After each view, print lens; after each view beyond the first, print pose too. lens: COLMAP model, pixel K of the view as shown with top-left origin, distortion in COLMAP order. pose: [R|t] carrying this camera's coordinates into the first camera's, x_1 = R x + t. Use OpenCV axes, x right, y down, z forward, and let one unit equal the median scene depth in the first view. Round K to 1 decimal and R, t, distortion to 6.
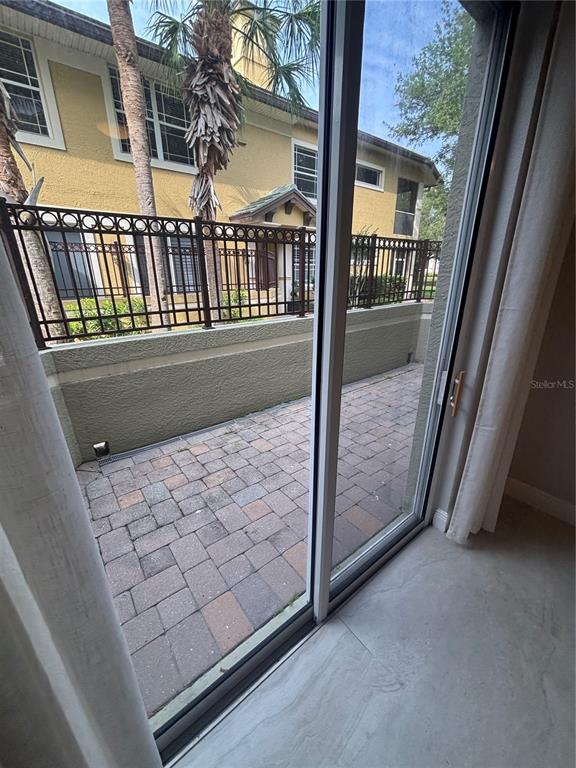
lens RADIAL K [[304.5, 0, 288.0], [0, 304.5, 384.0], [0, 0, 1]] dist [-0.102881, 0.027570]
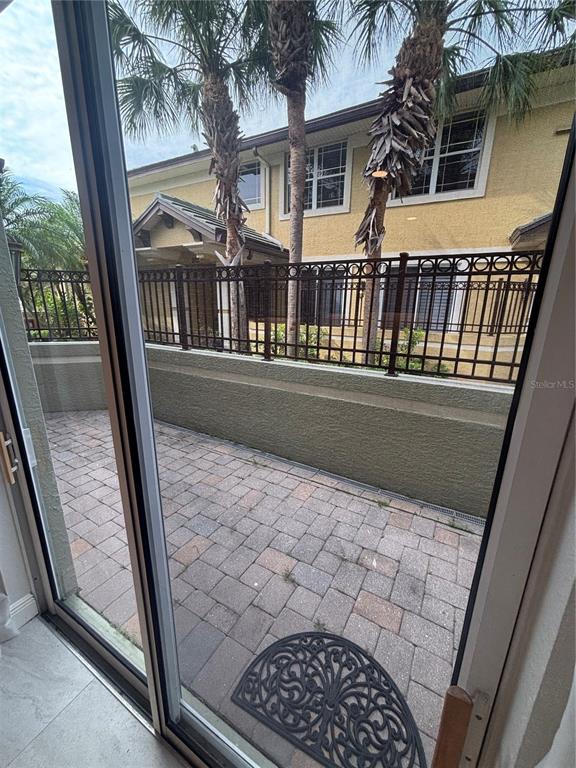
lens RADIAL K [[305.9, 0, 288.0], [0, 305.9, 384.0], [0, 0, 1]] dist [0.027623, 0.000040]
pose [[0.362486, 0.211518, -0.907670, 0.639481], [-0.348047, 0.934168, 0.078697, -0.178472], [0.864562, 0.287385, 0.412240, 0.519573]]
